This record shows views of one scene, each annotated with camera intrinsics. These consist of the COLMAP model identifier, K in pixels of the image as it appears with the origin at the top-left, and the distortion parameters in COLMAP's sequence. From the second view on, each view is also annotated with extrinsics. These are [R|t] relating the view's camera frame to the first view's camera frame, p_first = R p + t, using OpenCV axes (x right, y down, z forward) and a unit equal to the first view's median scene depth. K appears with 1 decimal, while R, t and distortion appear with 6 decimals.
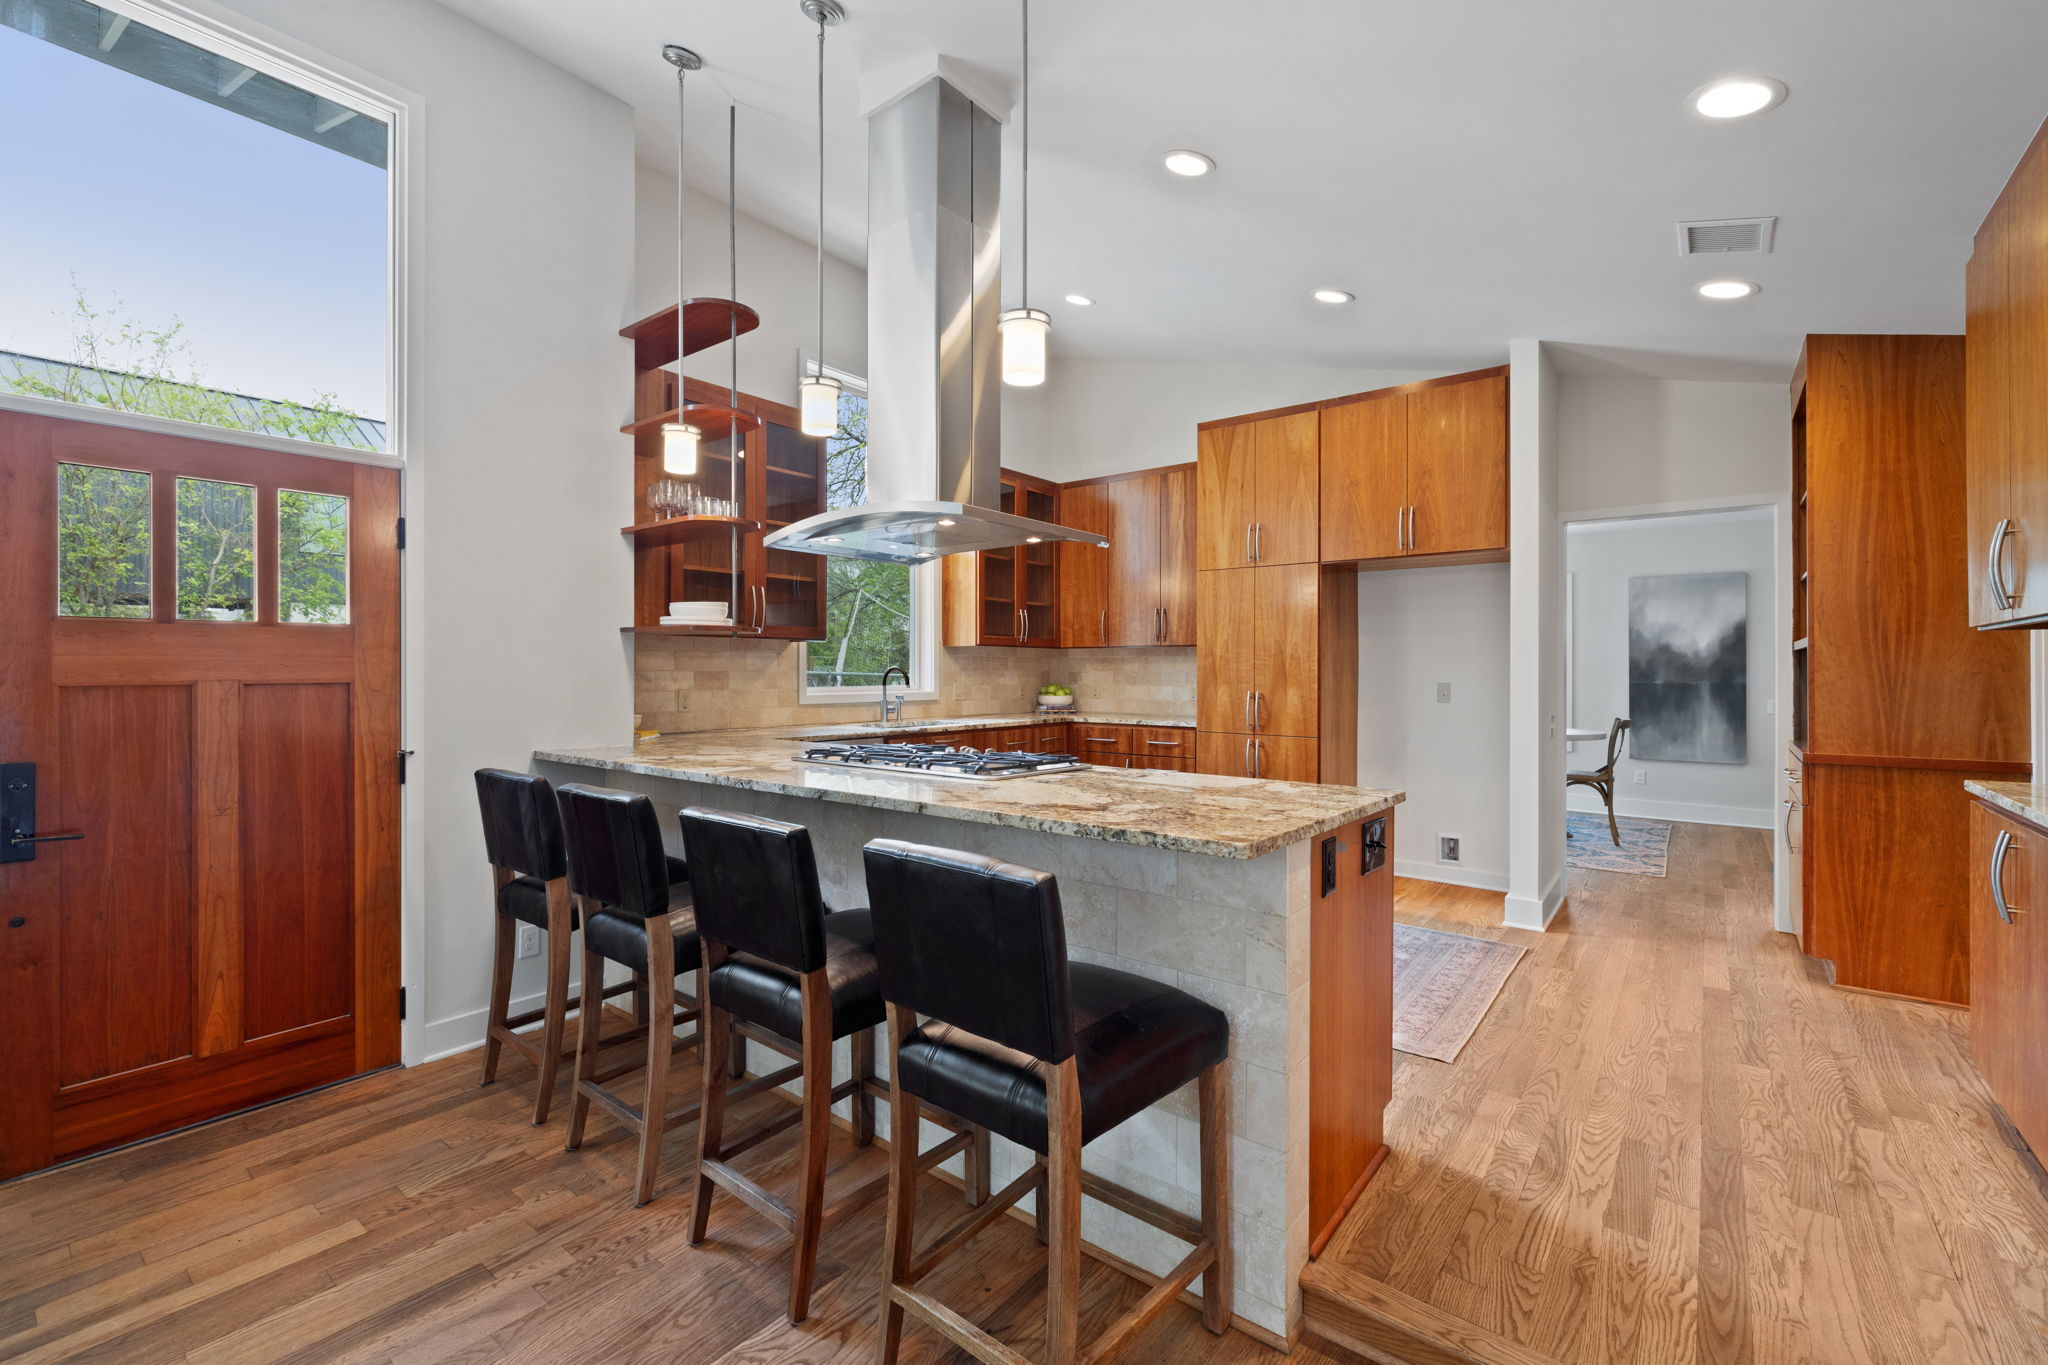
lens RADIAL K [[859.5, 0, 1023.9], [0, 859.5, 668.7], [0, 0, 1]] dist [-0.002732, 0.000045]
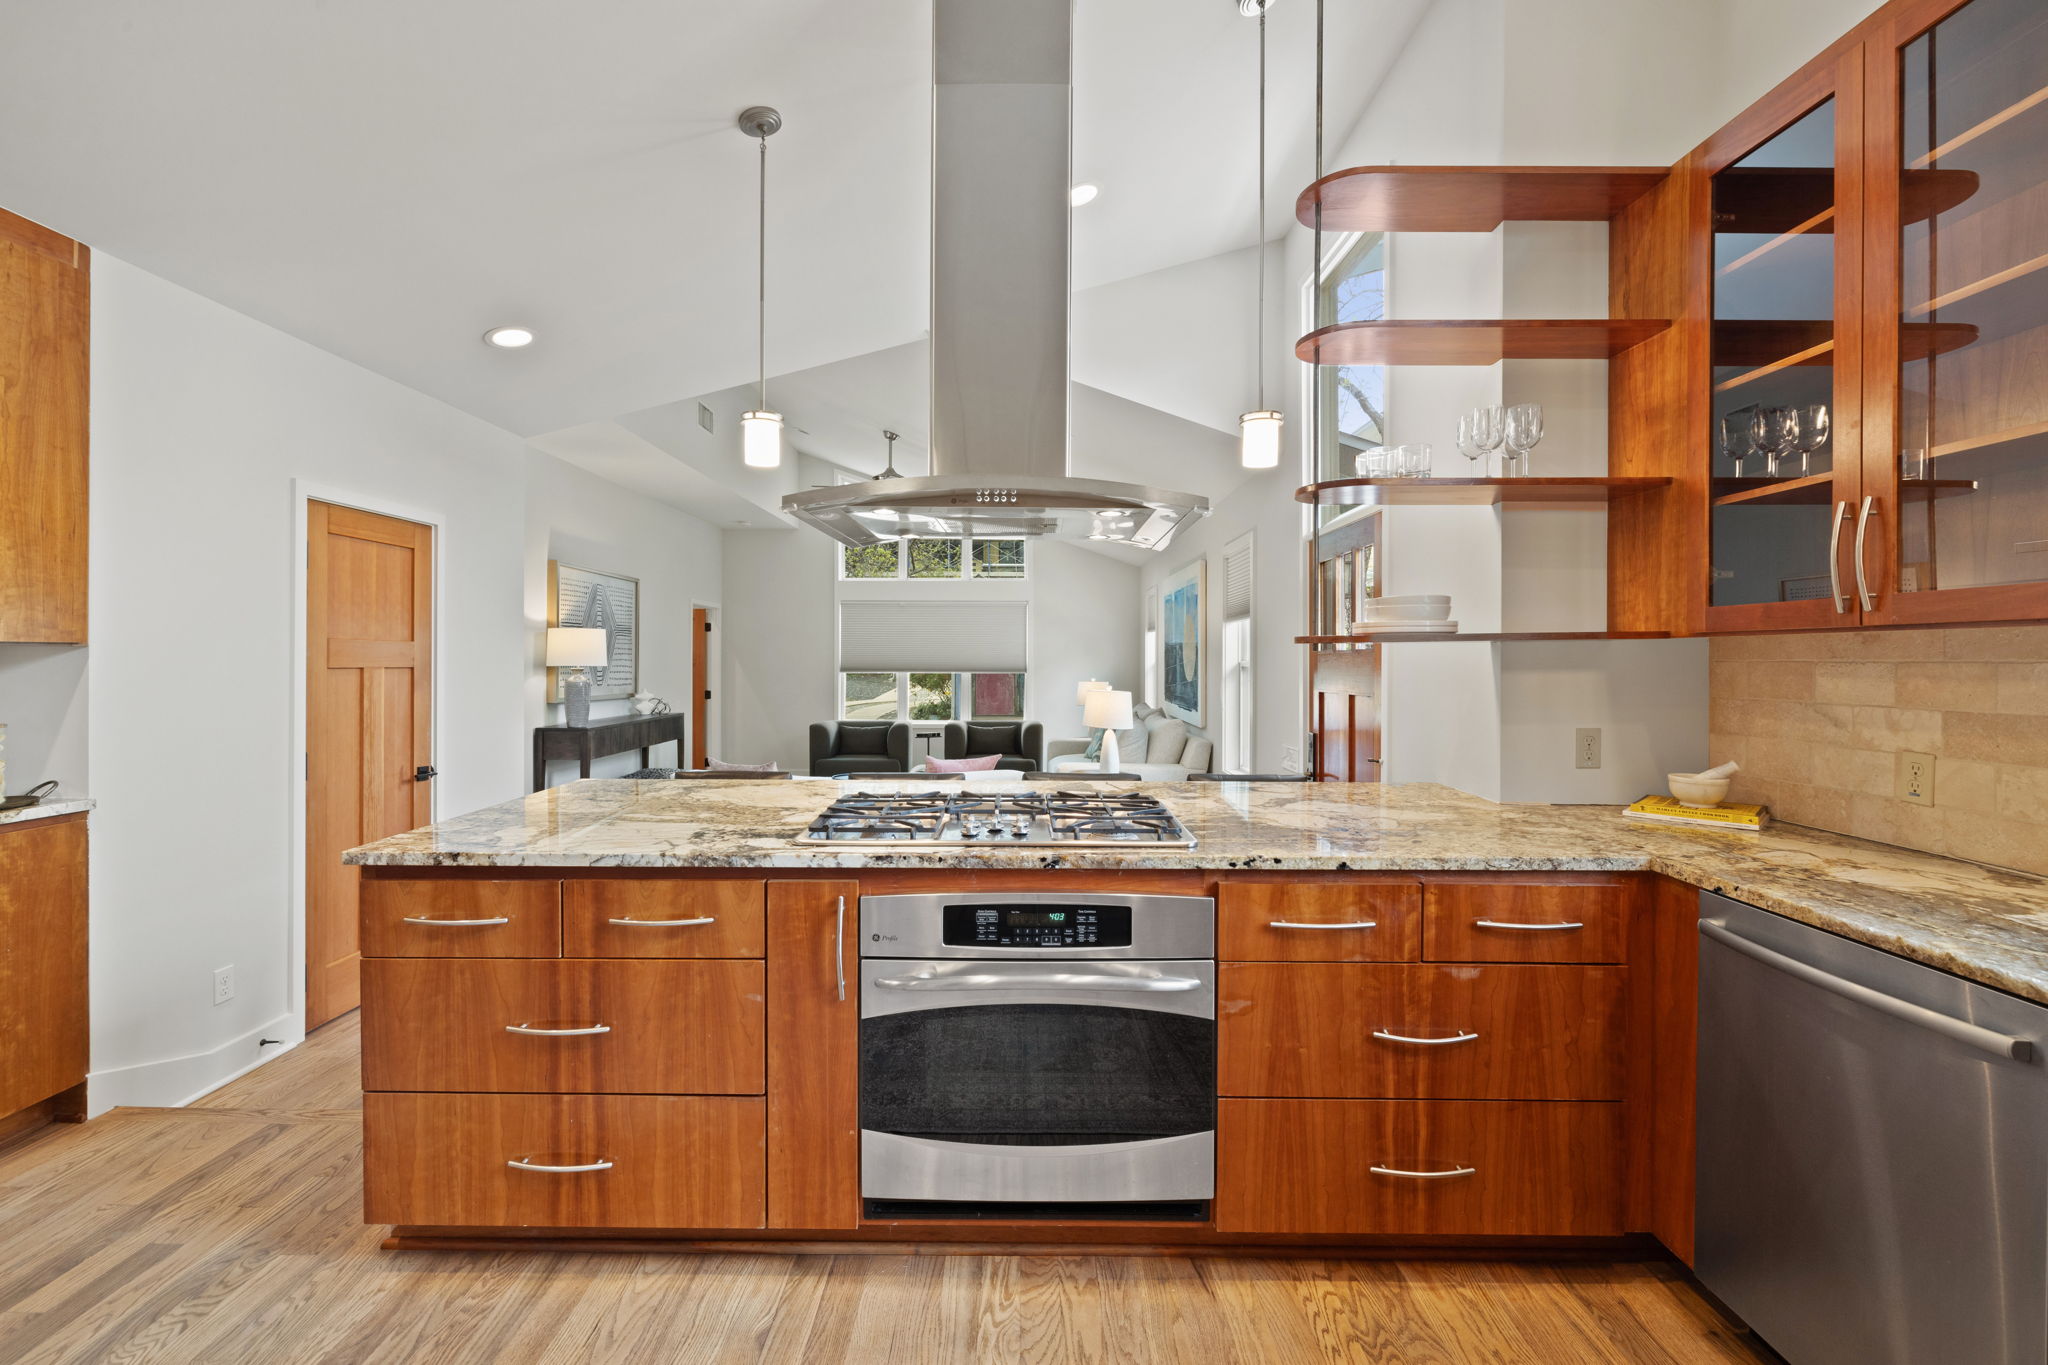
lens RADIAL K [[880.3, 0, 1019.3], [0, 880.3, 668.1], [0, 0, 1]] dist [-0.000733, 0.000058]
pose [[-0.786724, 0.001976, -0.617302, 0.201893], [-0.003166, 0.999969, 0.007236, -0.016828], [0.617297, 0.007647, -0.786693, 0.907541]]
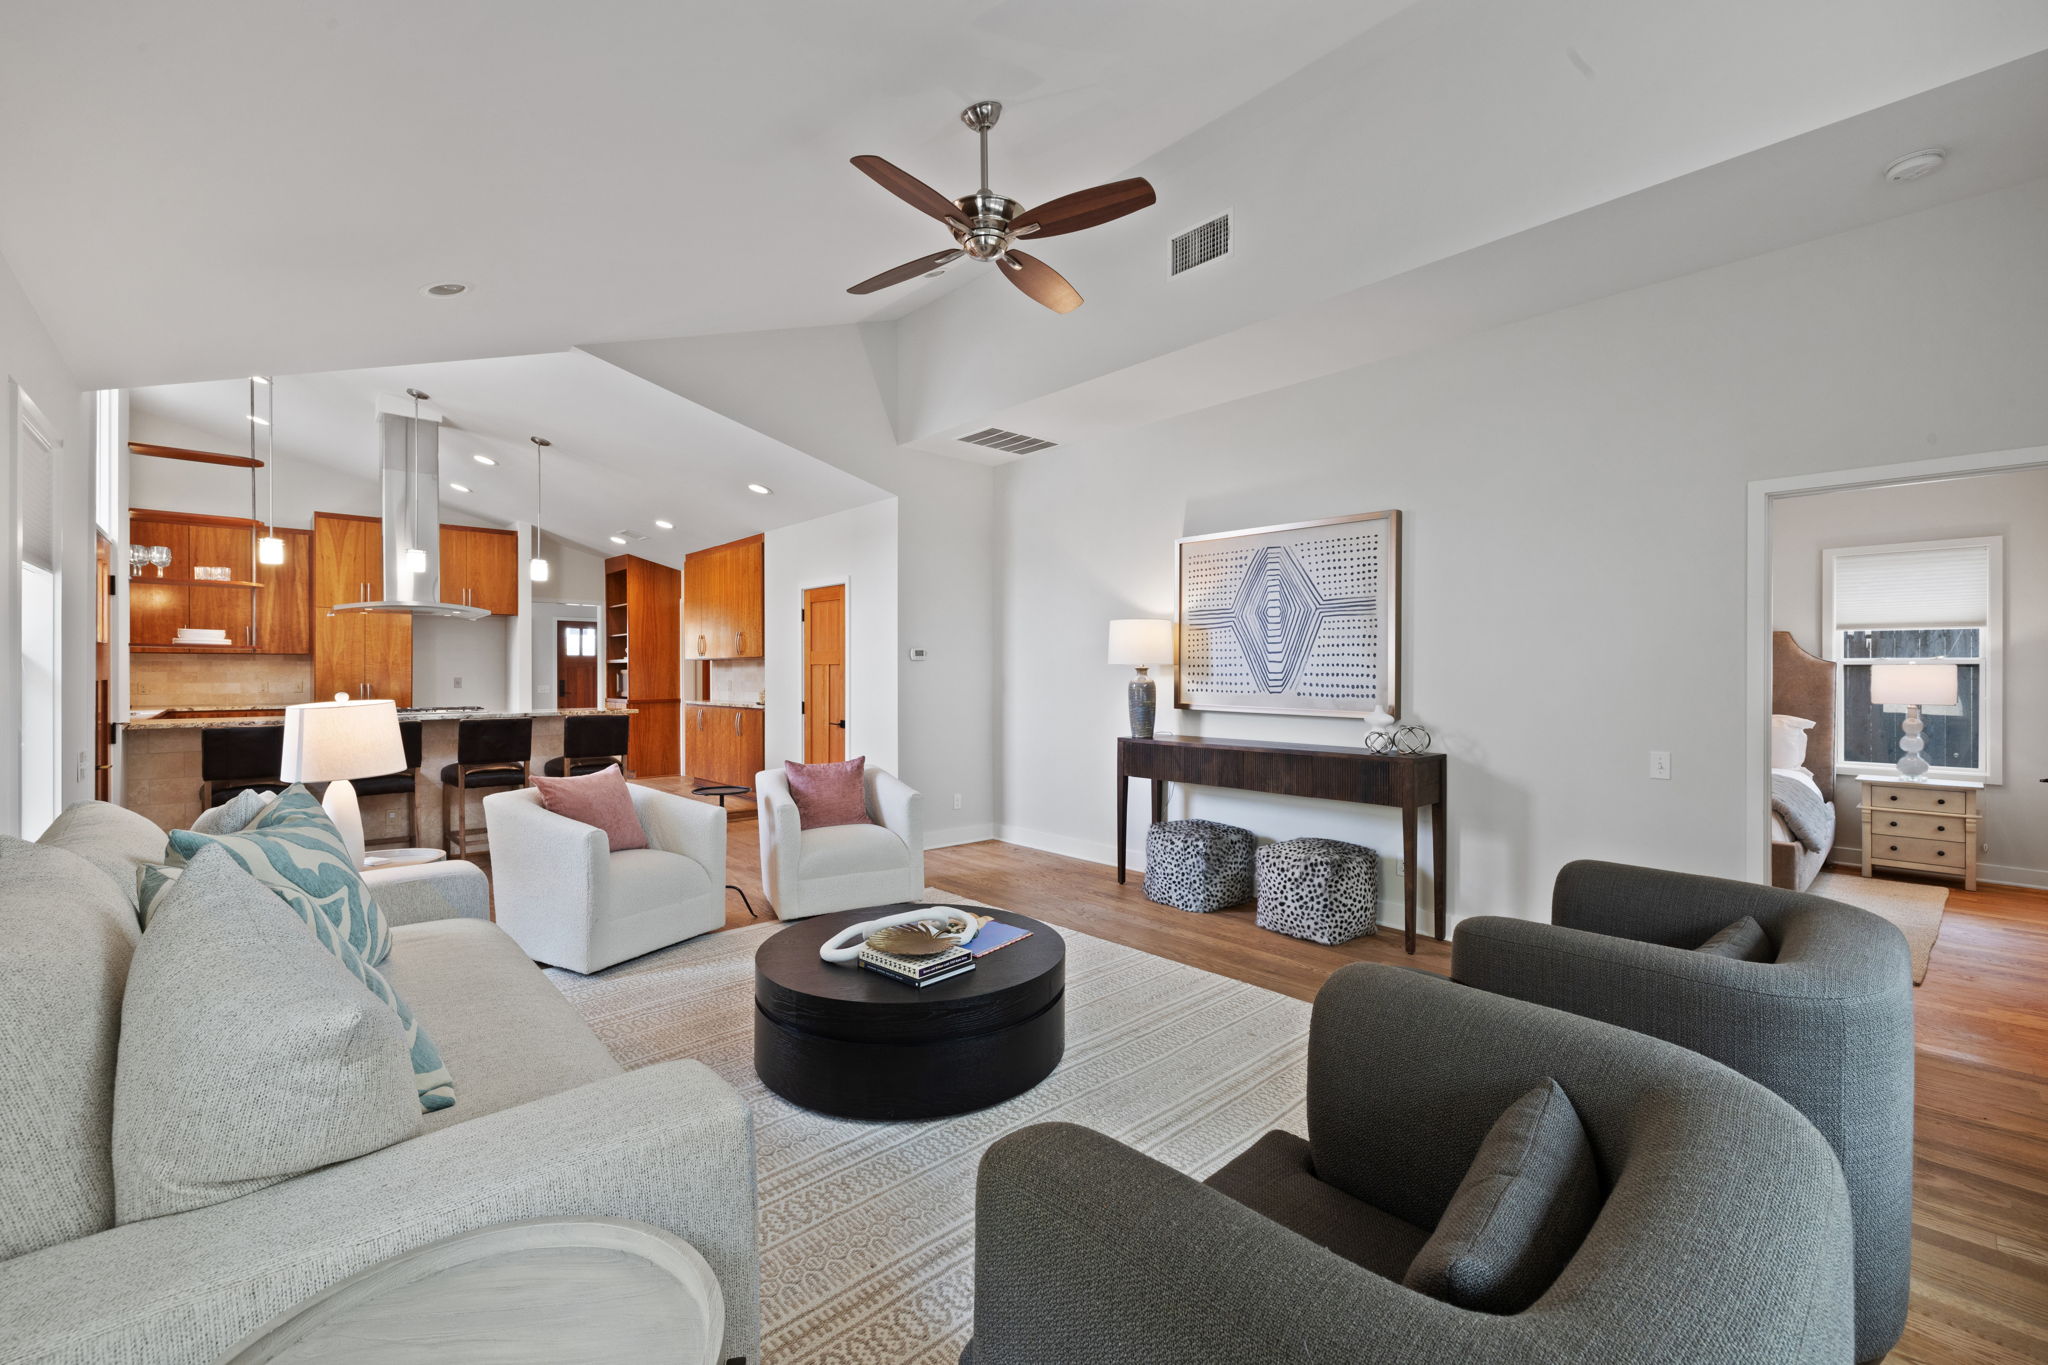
lens RADIAL K [[859.5, 0, 1023.9], [0, 859.5, 668.7], [0, 0, 1]] dist [-0.002732, 0.000045]
pose [[0.156411, 0.001517, 0.987691, -1.151304], [-0.001336, 0.999998, -0.001324, -0.002158], [-0.987691, -0.001112, 0.156413, -0.512628]]
